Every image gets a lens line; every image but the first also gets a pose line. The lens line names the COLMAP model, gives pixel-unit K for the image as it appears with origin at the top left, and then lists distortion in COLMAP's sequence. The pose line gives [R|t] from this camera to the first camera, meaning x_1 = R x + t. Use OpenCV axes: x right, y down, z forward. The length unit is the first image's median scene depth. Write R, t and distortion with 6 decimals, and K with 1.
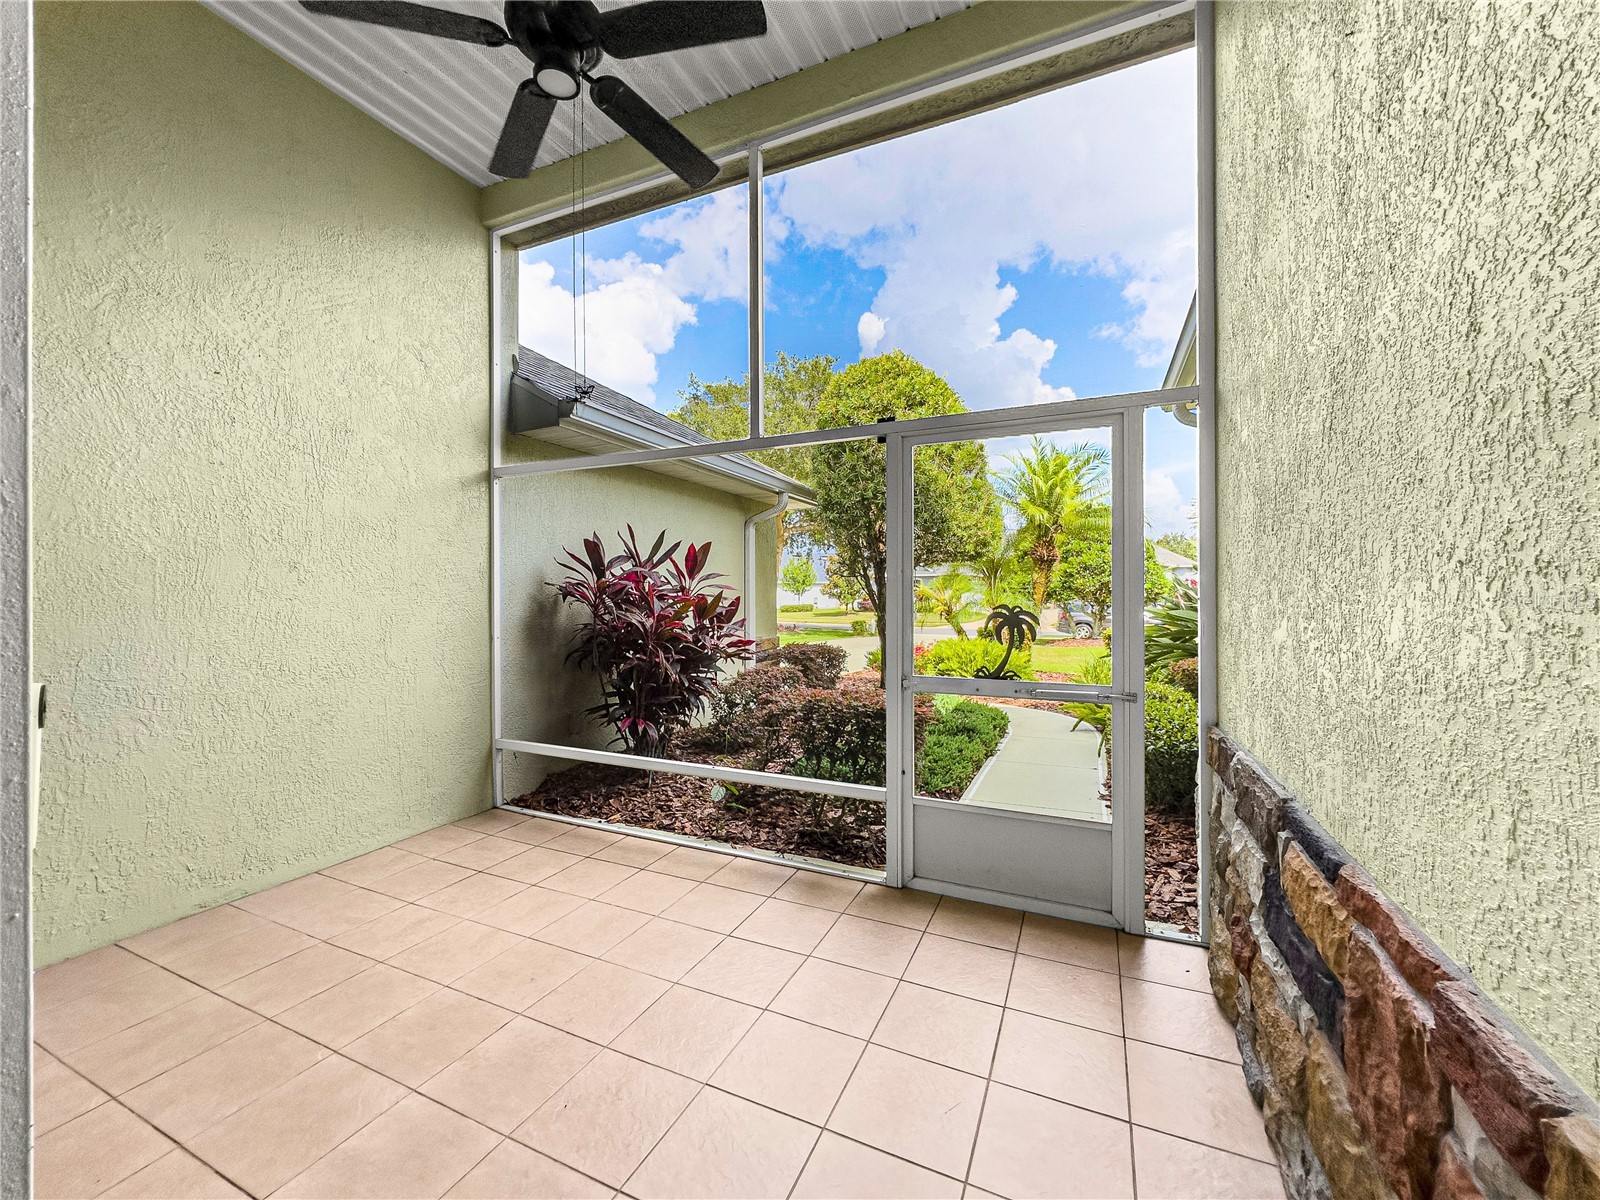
lens RADIAL K [[647.1, 0, 795.9], [0, 647.1, 610.7], [0, 0, 1]] dist [-0.002113, 0.000032]
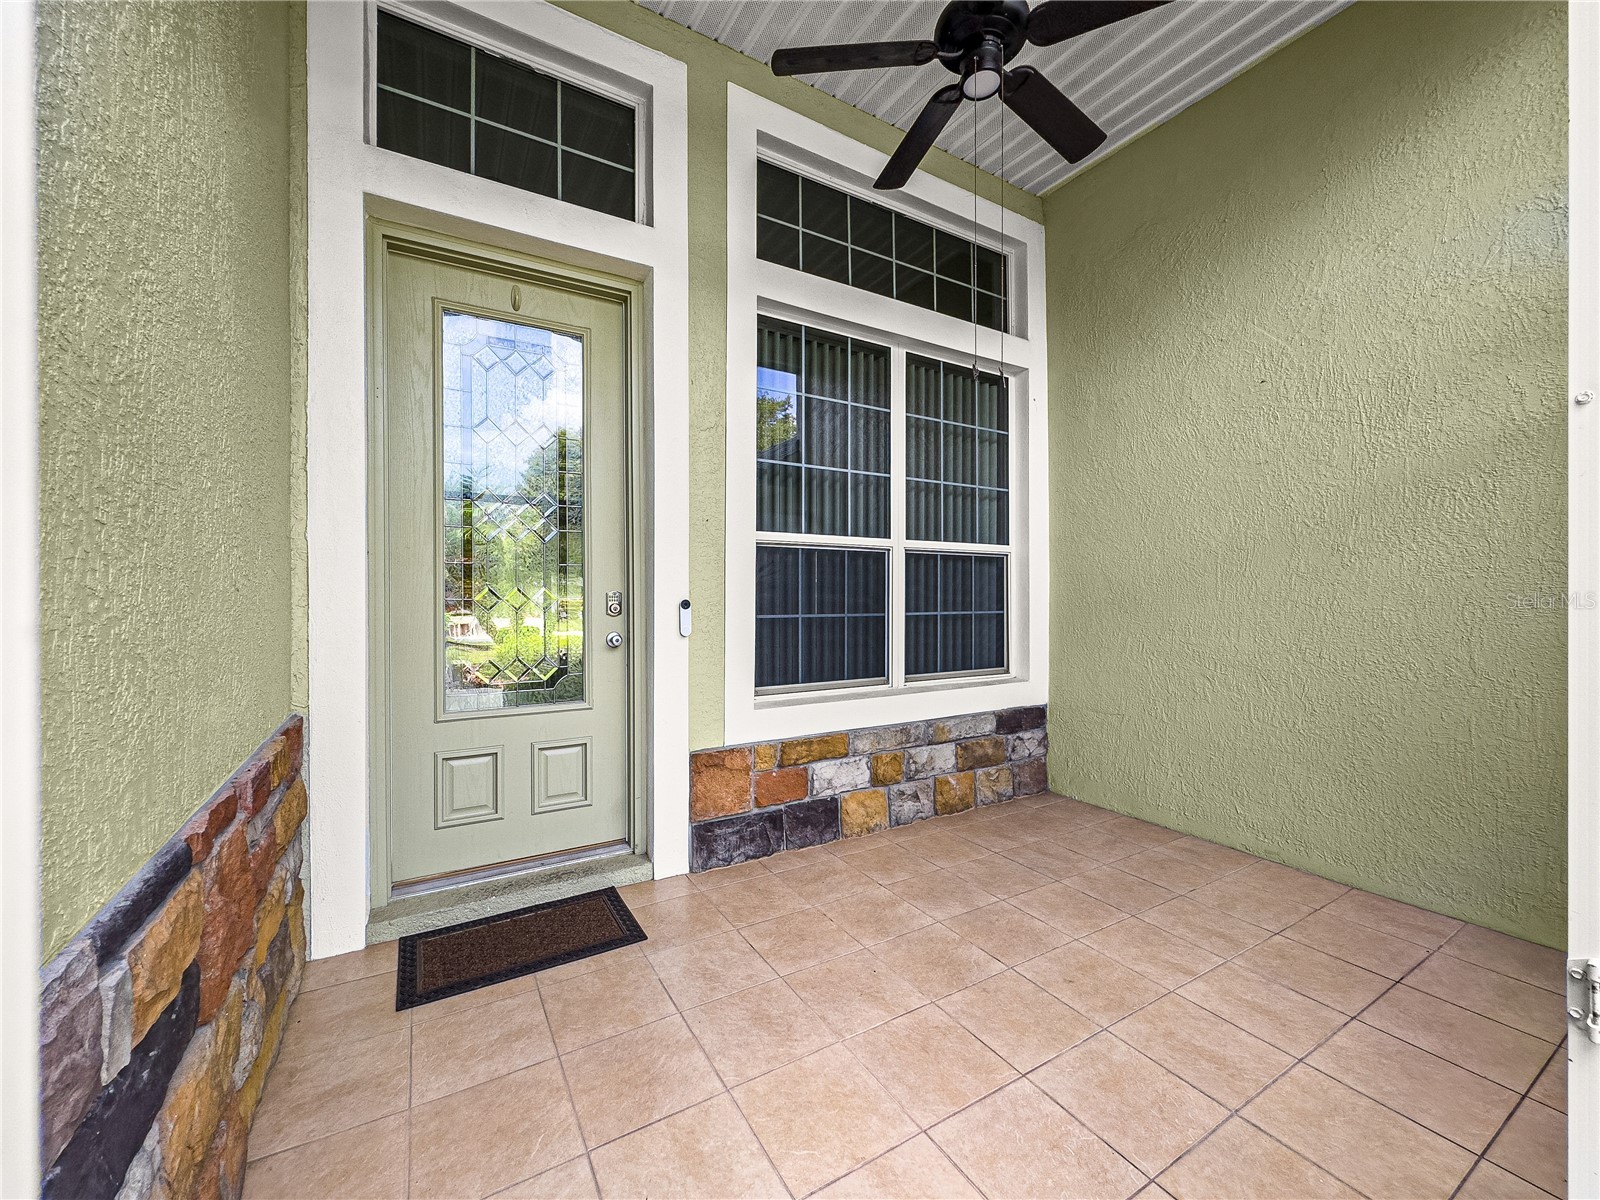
lens RADIAL K [[647.1, 0, 795.9], [0, 647.1, 610.7], [0, 0, 1]] dist [-0.002113, 0.000032]
pose [[-0.572567, 0.029168, -0.819339, 0.510591], [-0.014462, 0.998852, 0.045664, -0.012277], [0.819731, 0.037995, -0.571488, 1.025972]]
